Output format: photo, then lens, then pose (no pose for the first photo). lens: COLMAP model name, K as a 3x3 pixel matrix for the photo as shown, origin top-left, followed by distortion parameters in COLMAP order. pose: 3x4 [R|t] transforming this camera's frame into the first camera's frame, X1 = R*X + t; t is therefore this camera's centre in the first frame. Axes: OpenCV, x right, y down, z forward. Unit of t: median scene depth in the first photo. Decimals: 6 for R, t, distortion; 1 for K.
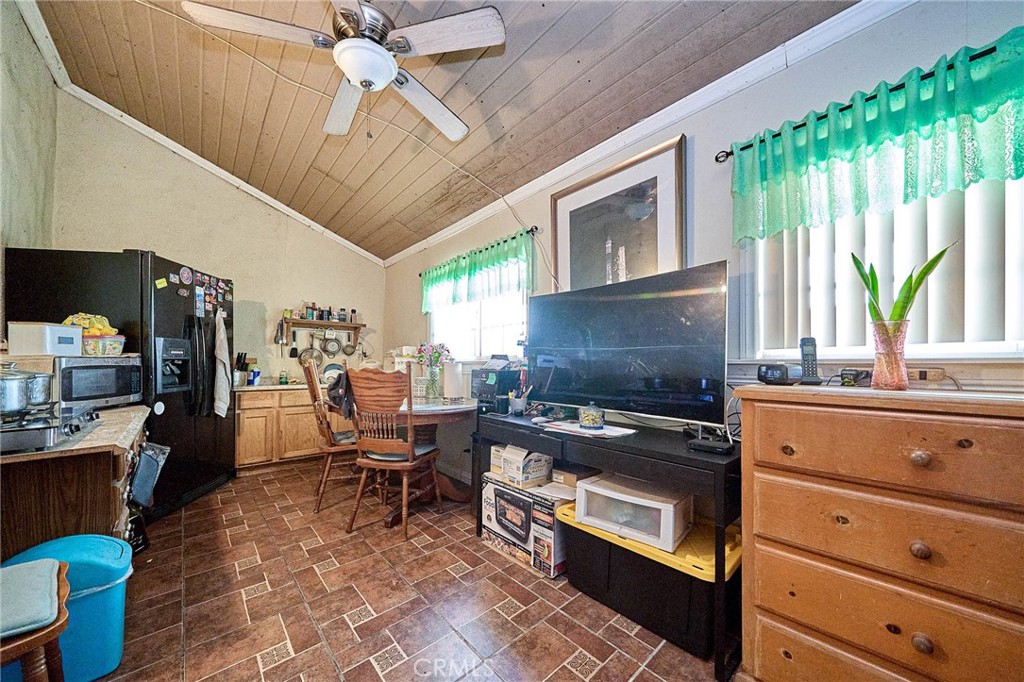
lens RADIAL K [[358.3, 0, 534.9], [0, 358.3, 362.8], [0, 0, 1]] dist [-0.000368, -0.000406]
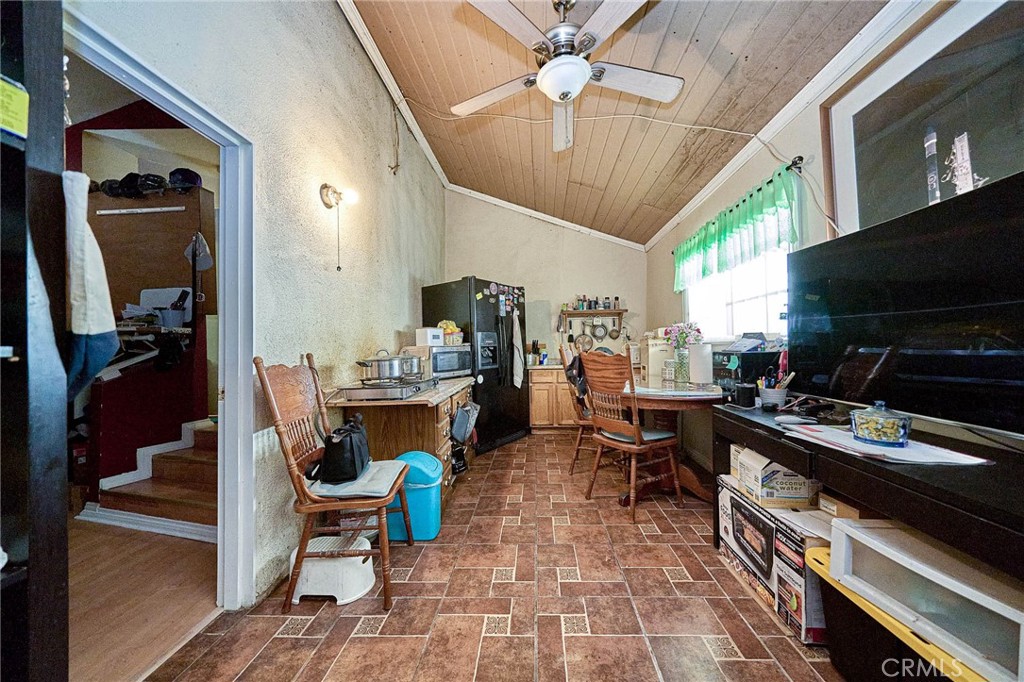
lens RADIAL K [[353.3, 0, 512.4], [0, 353.3, 344.9], [0, 0, 1]] dist [0.000197, -0.002112]
pose [[0.691108, -0.022958, -0.722387, 0.121643], [0.023357, 0.999683, -0.009426, -0.000248], [0.722374, -0.010358, 0.691425, 0.074792]]
